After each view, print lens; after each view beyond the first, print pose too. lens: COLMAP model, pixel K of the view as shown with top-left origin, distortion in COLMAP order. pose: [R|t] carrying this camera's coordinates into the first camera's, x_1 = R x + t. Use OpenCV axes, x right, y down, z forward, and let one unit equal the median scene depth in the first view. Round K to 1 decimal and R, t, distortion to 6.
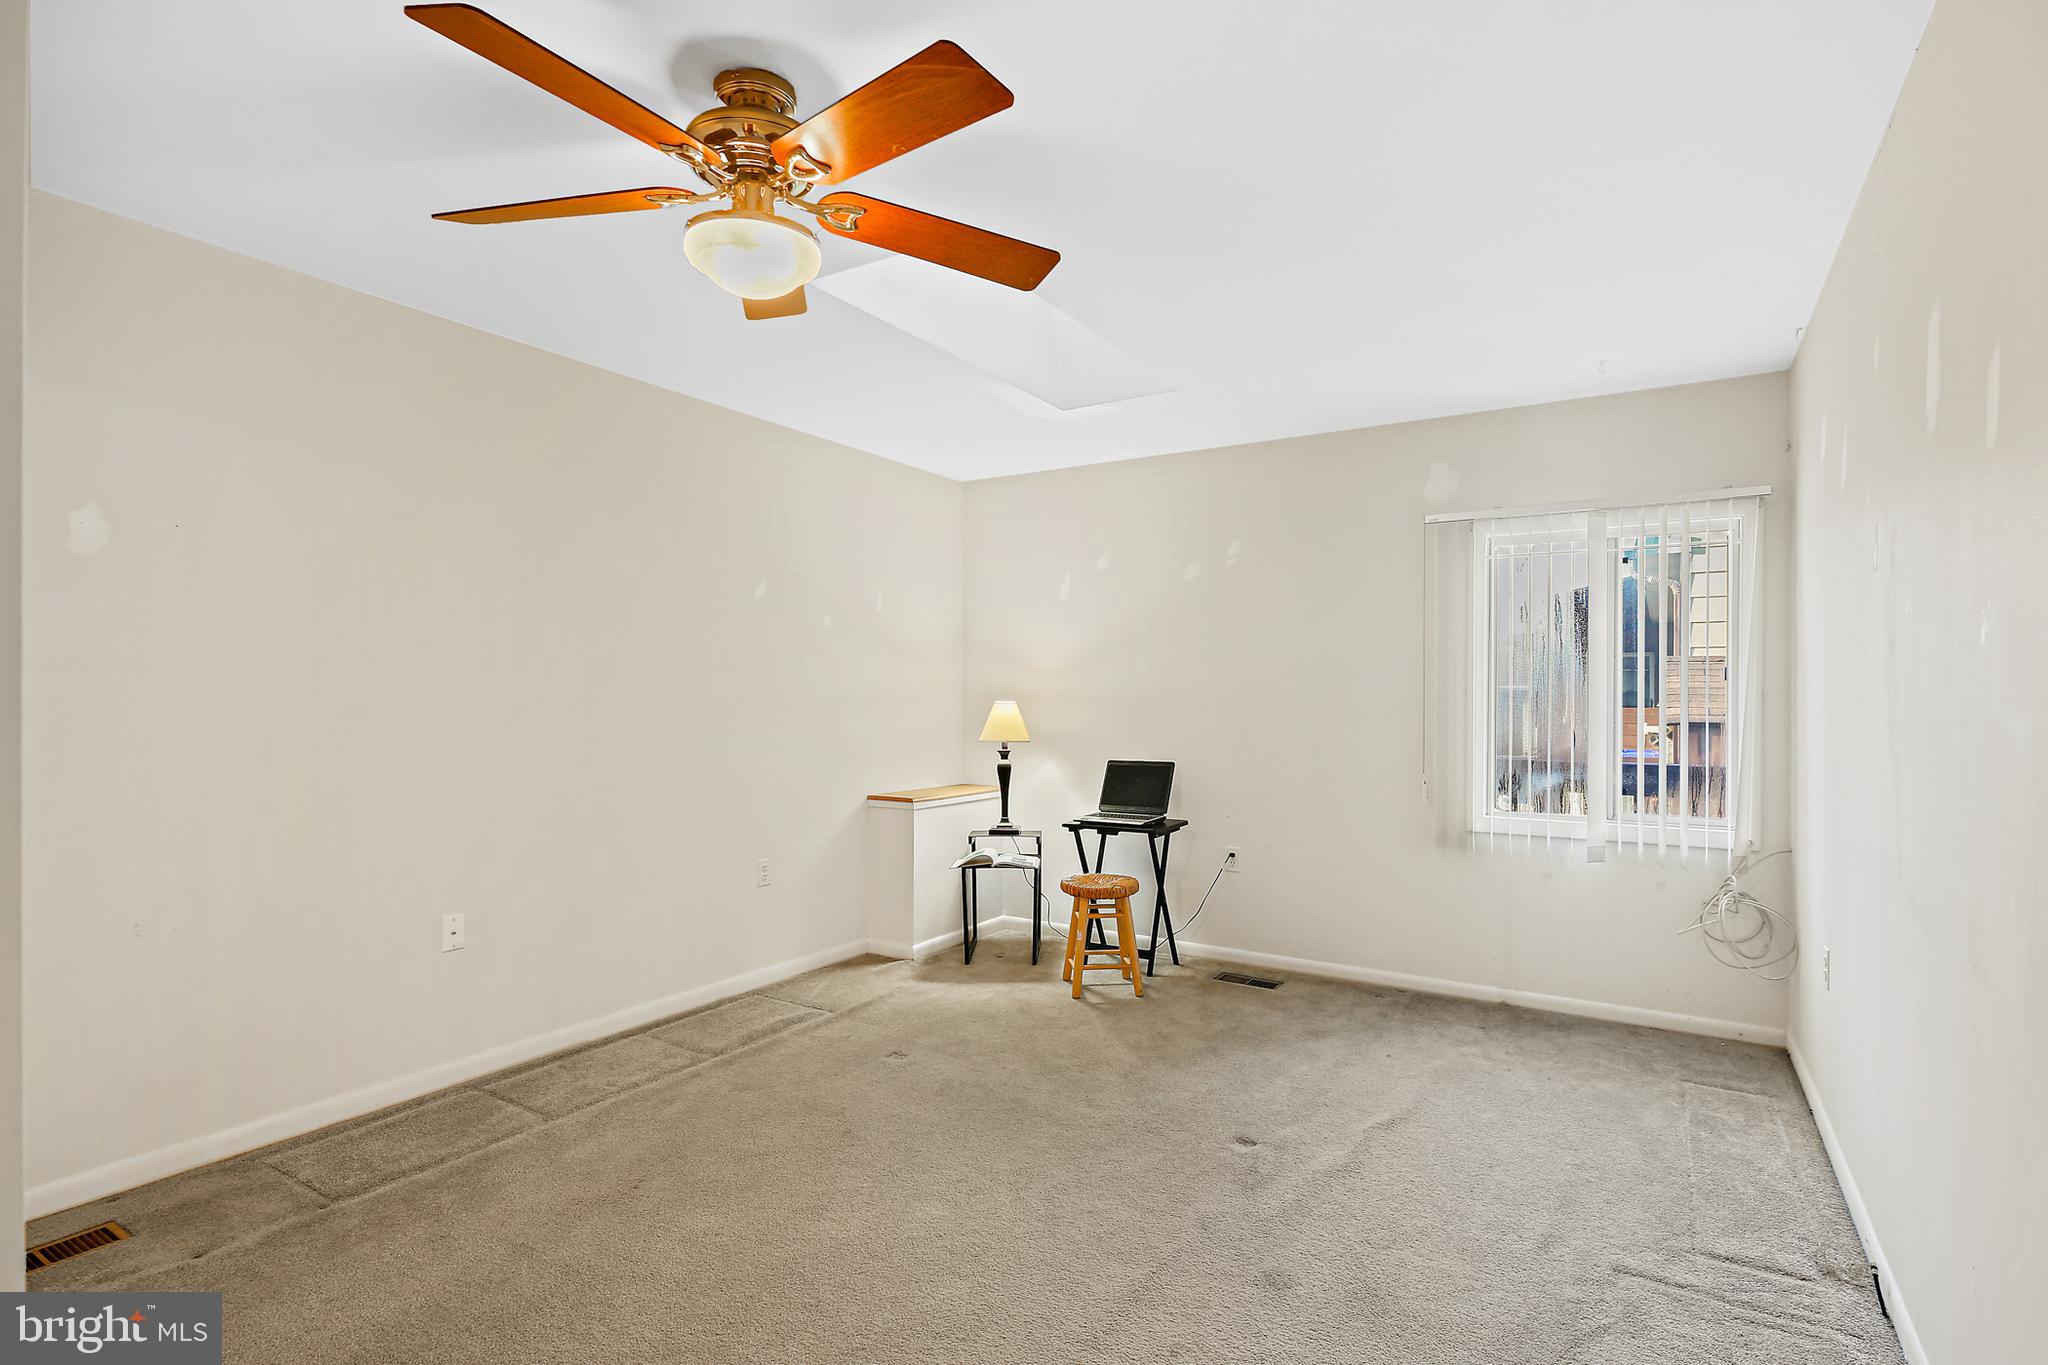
lens RADIAL K [[1005.8, 0, 1017.9], [0, 1005.8, 678.7], [0, 0, 1]] dist [0.001811, -0.001243]
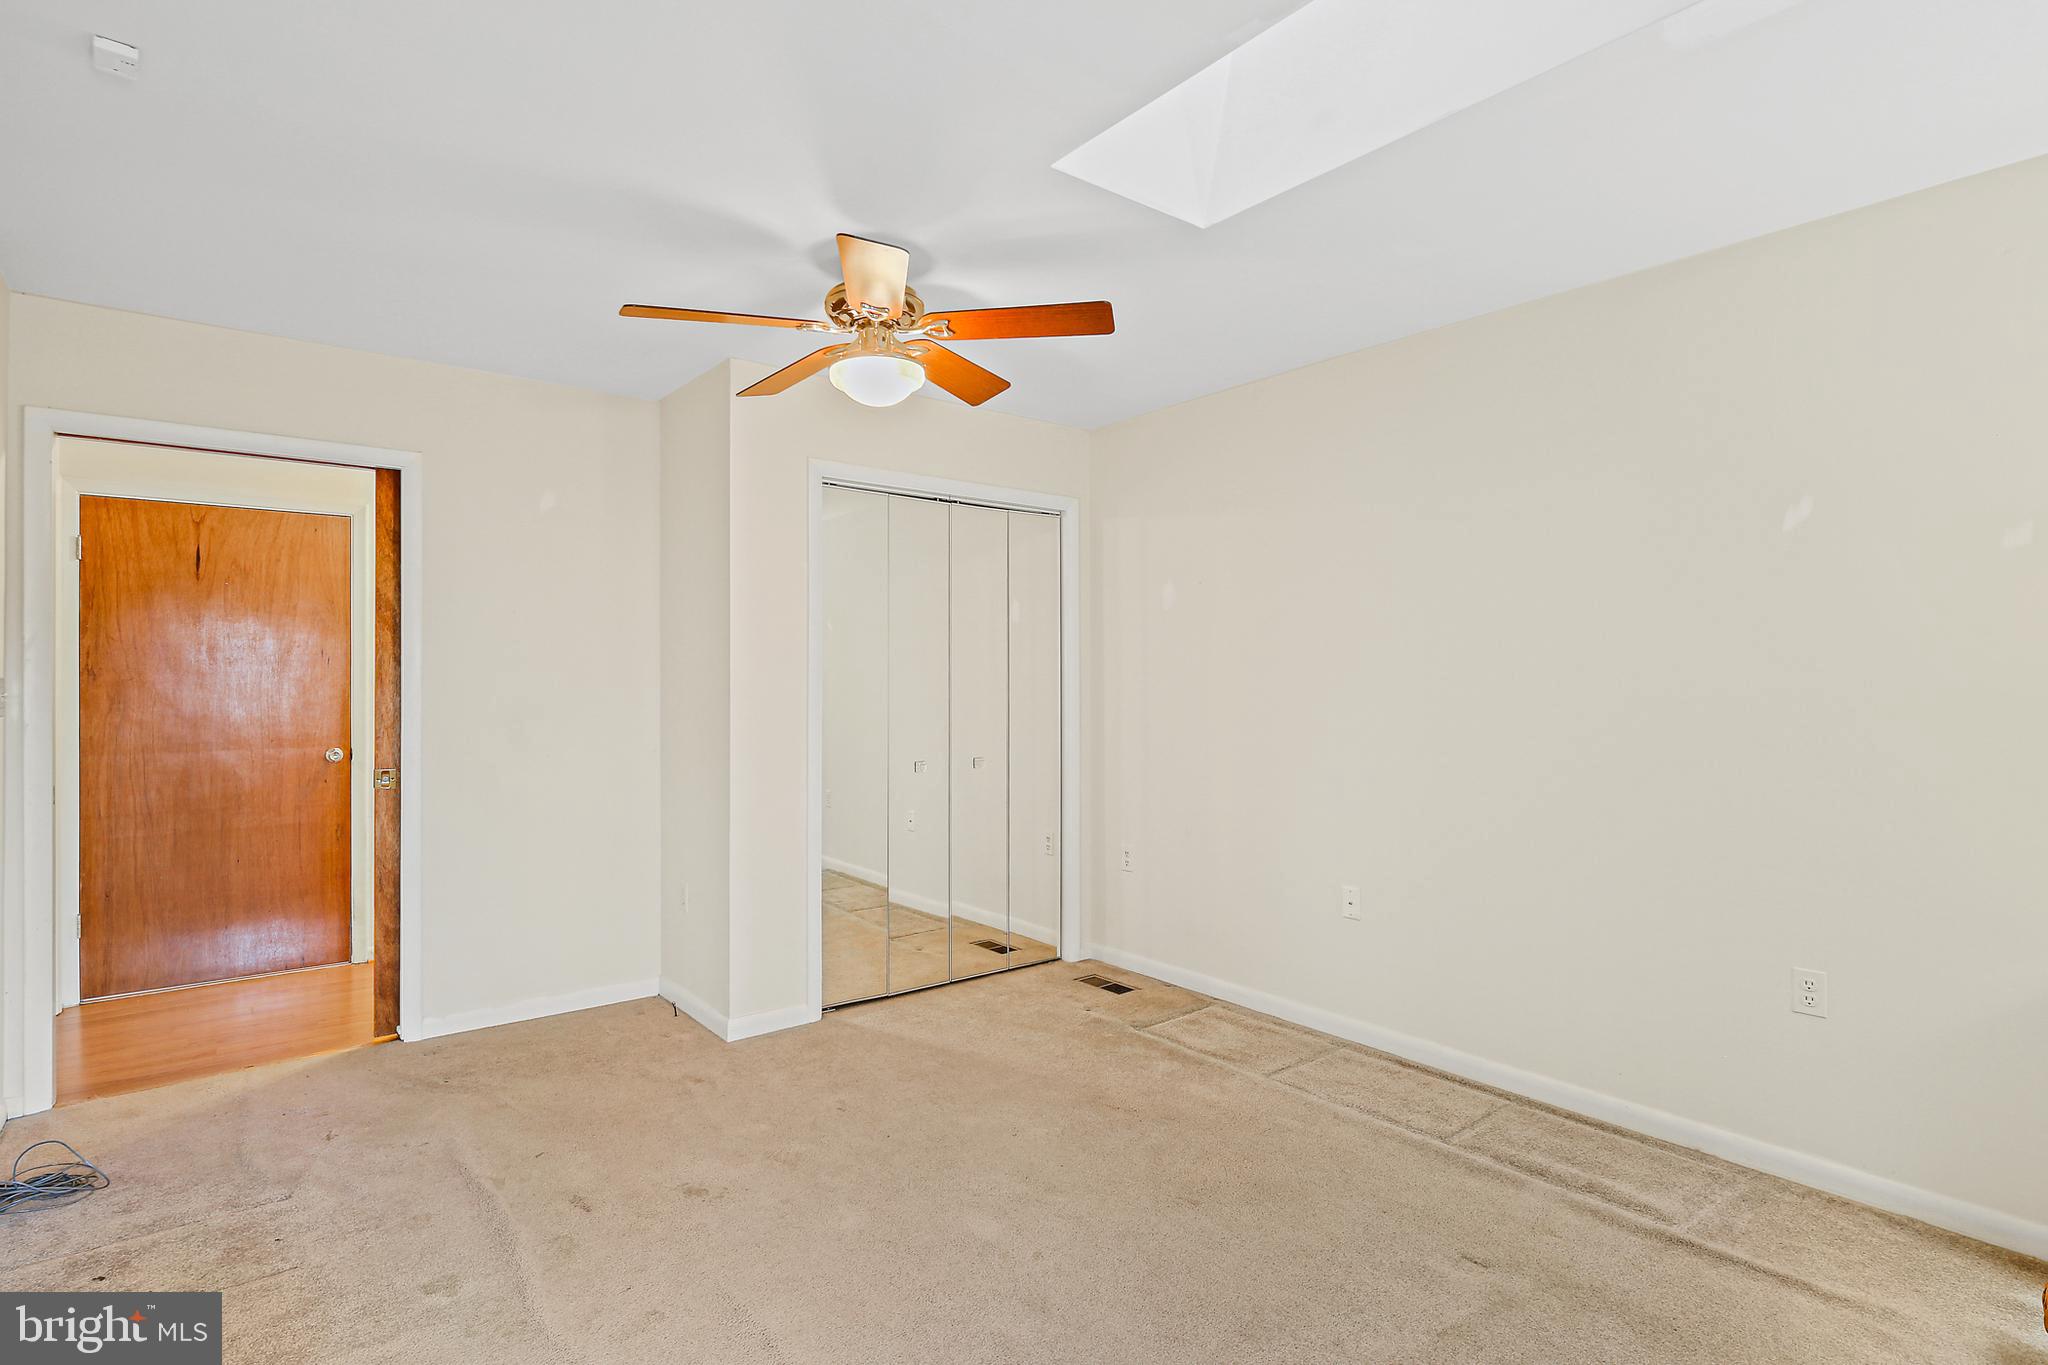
lens RADIAL K [[1005.8, 0, 1017.9], [0, 1005.8, 678.7], [0, 0, 1]] dist [0.001811, -0.001243]
pose [[-0.331363, -0.008799, -0.943462, 0.568571], [0.013796, 0.999804, -0.014170, 0.013687], [0.943402, -0.017712, -0.331177, 0.949342]]
